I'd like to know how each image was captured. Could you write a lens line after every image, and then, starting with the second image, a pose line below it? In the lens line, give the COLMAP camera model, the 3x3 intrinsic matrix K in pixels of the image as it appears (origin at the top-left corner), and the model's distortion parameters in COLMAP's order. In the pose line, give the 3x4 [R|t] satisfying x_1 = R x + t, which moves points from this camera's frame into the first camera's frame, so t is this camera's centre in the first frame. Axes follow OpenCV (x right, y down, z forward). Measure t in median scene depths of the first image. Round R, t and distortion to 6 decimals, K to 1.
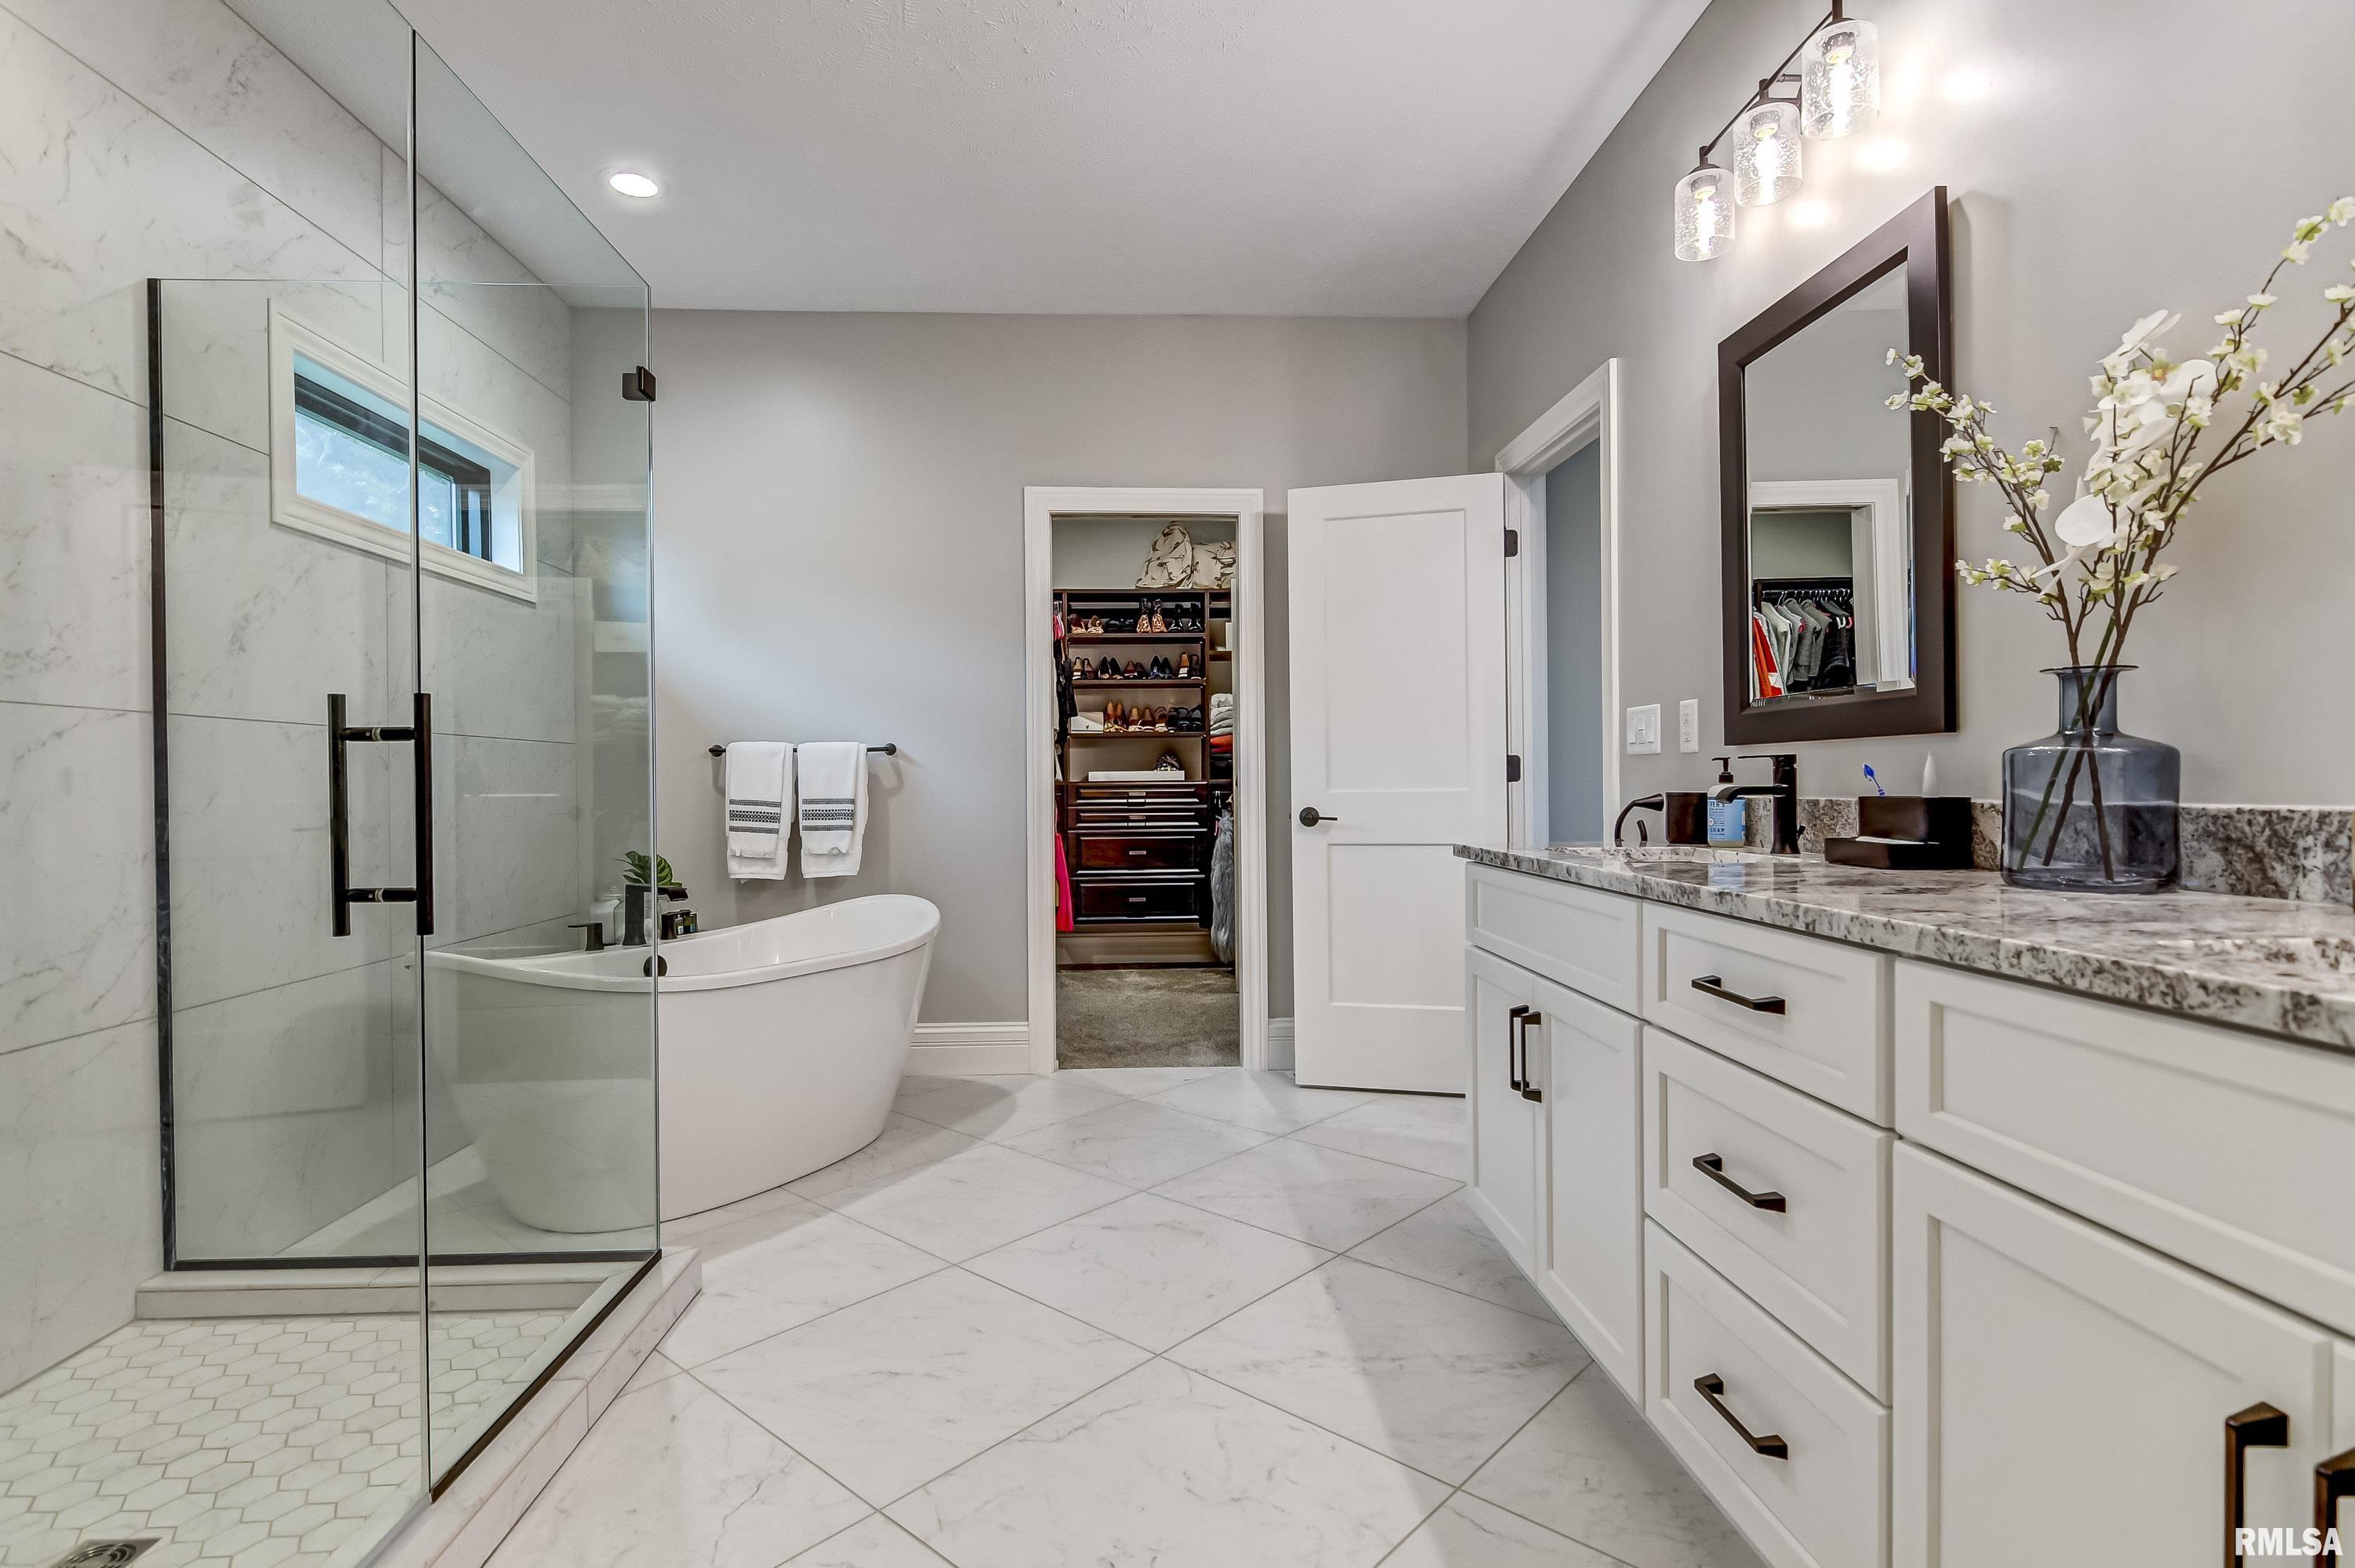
lens RADIAL K [[1147.7, 0, 1177.5], [0, 1147.7, 784.0], [0, 0, 1]] dist [-0.003198, -0.000294]
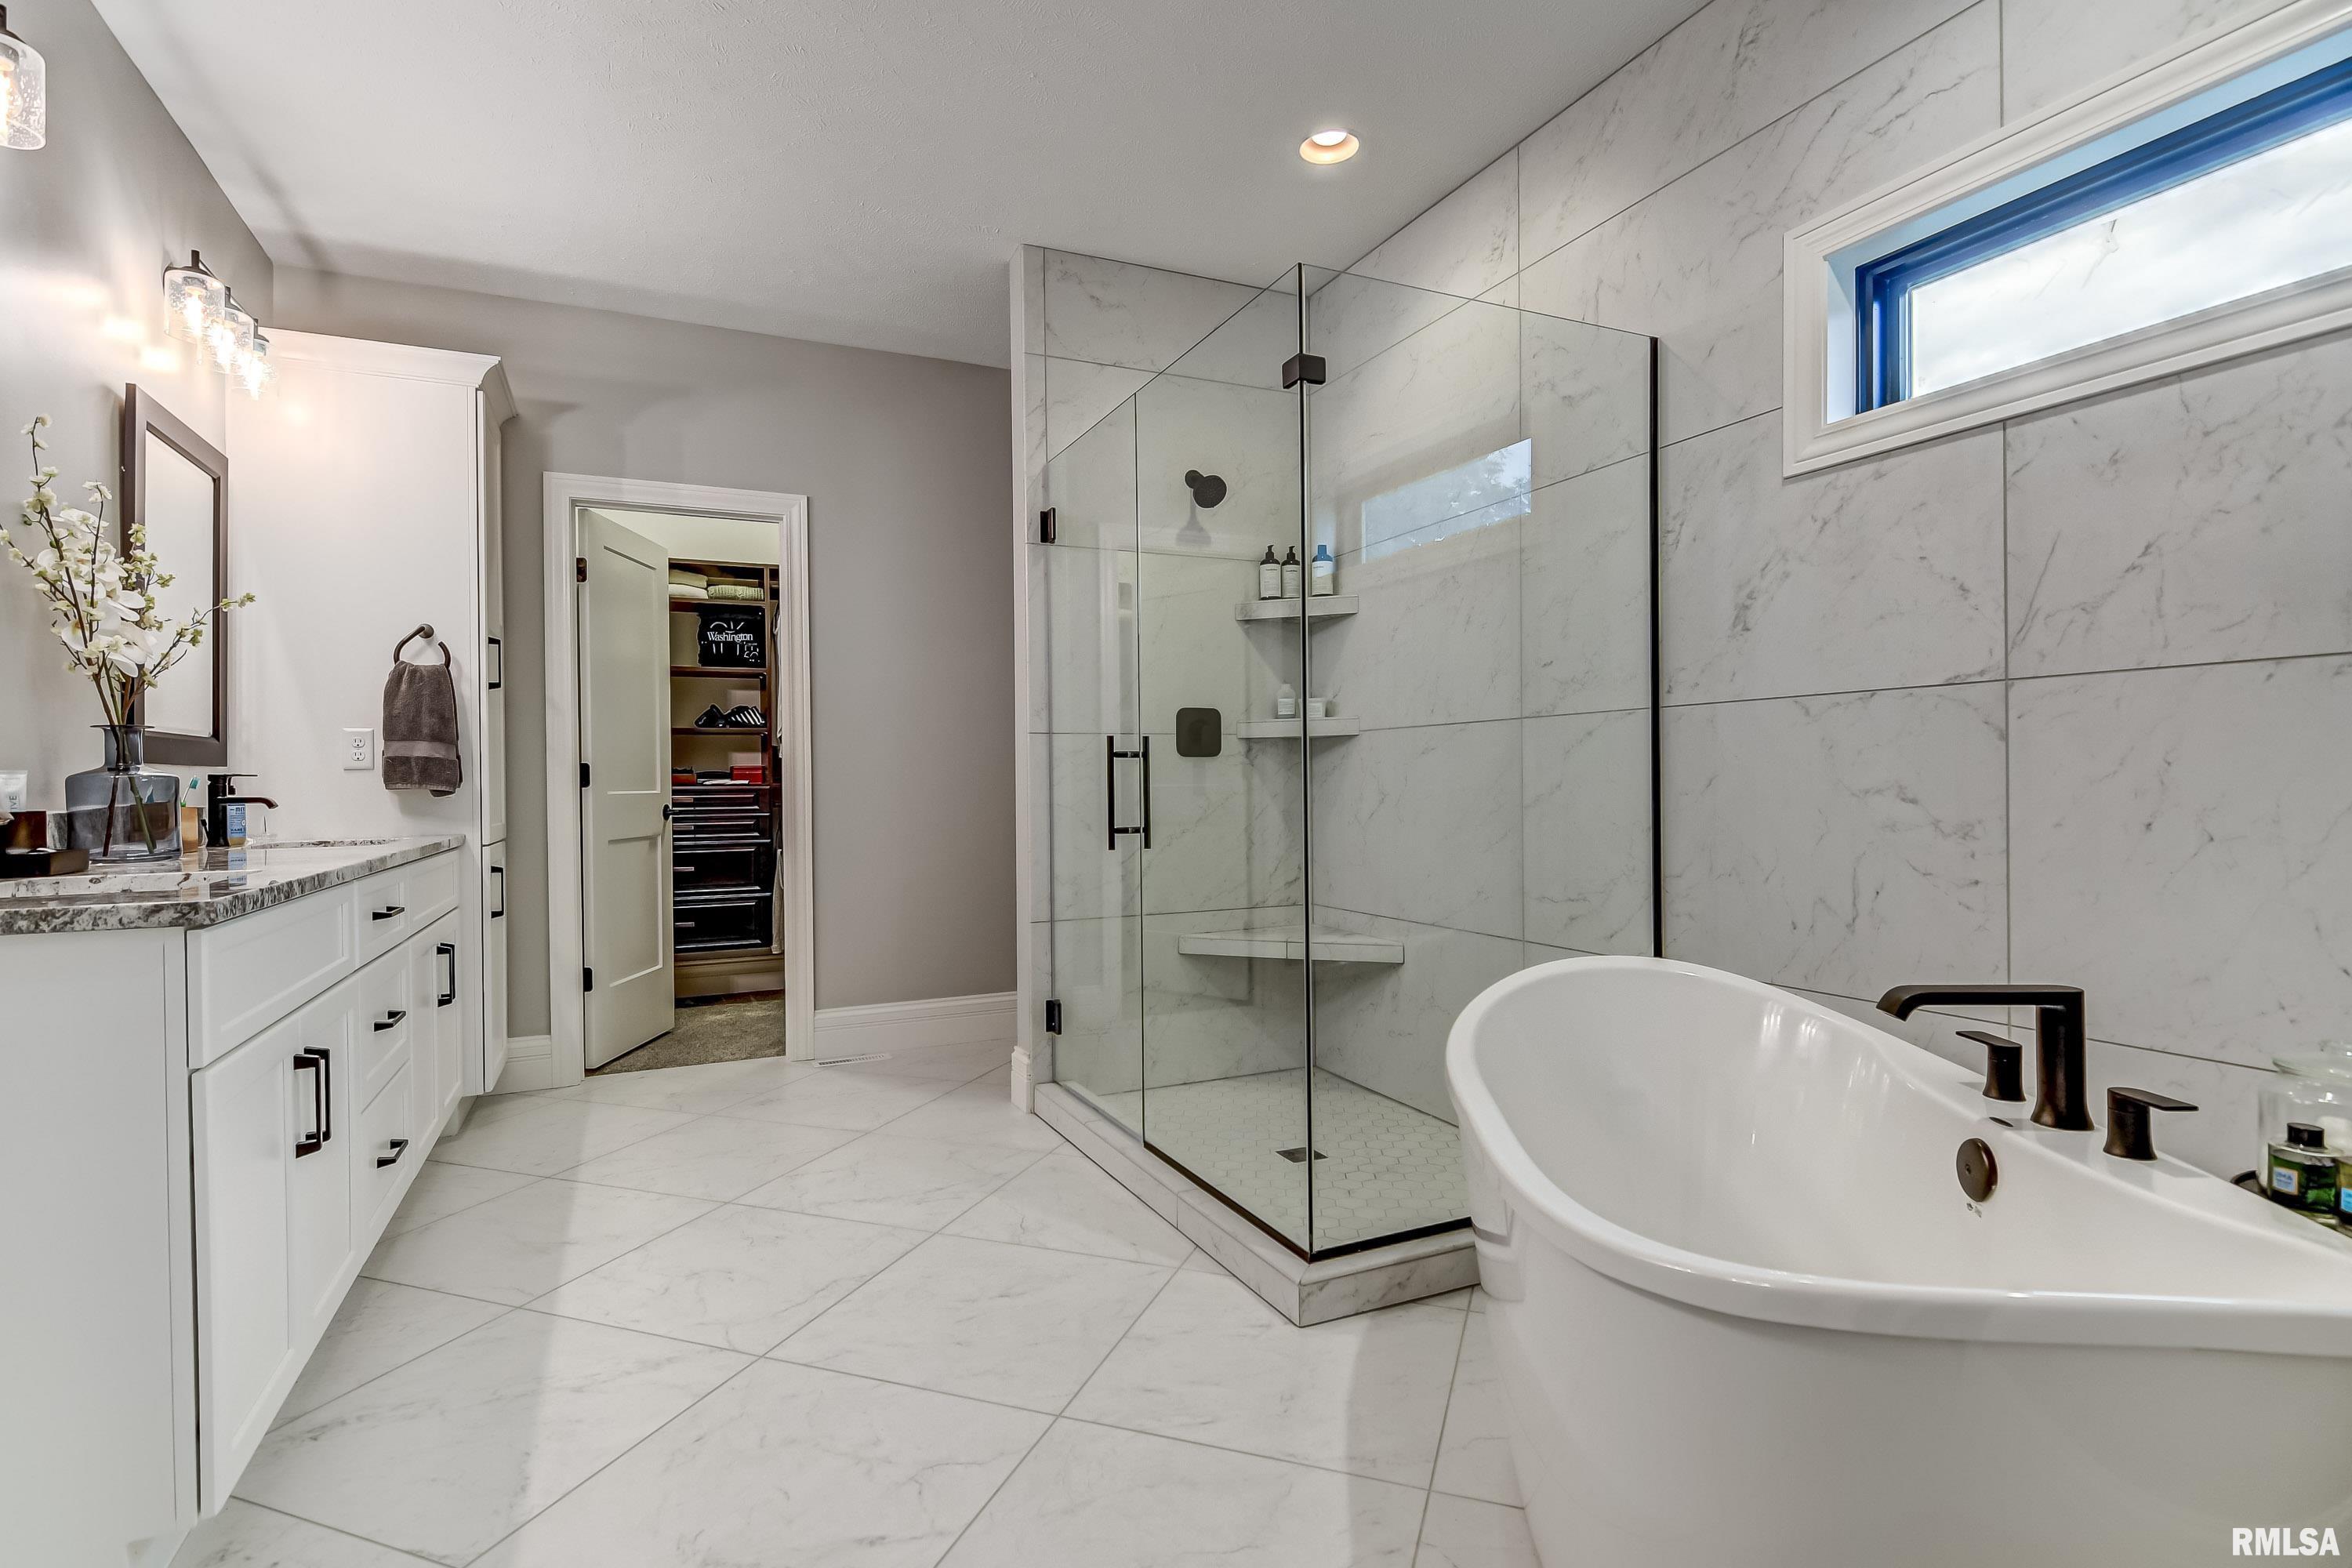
lens RADIAL K [[1143.5, 0, 1176.0], [0, 1143.5, 784.0], [0, 0, 1]] dist [-0.002400, -0.001127]
pose [[-0.929233, 0.022161, -0.368828, 0.003485], [0.020649, 0.999754, 0.008046, -0.003055], [0.368916, -0.000139, -0.929463, 2.034059]]
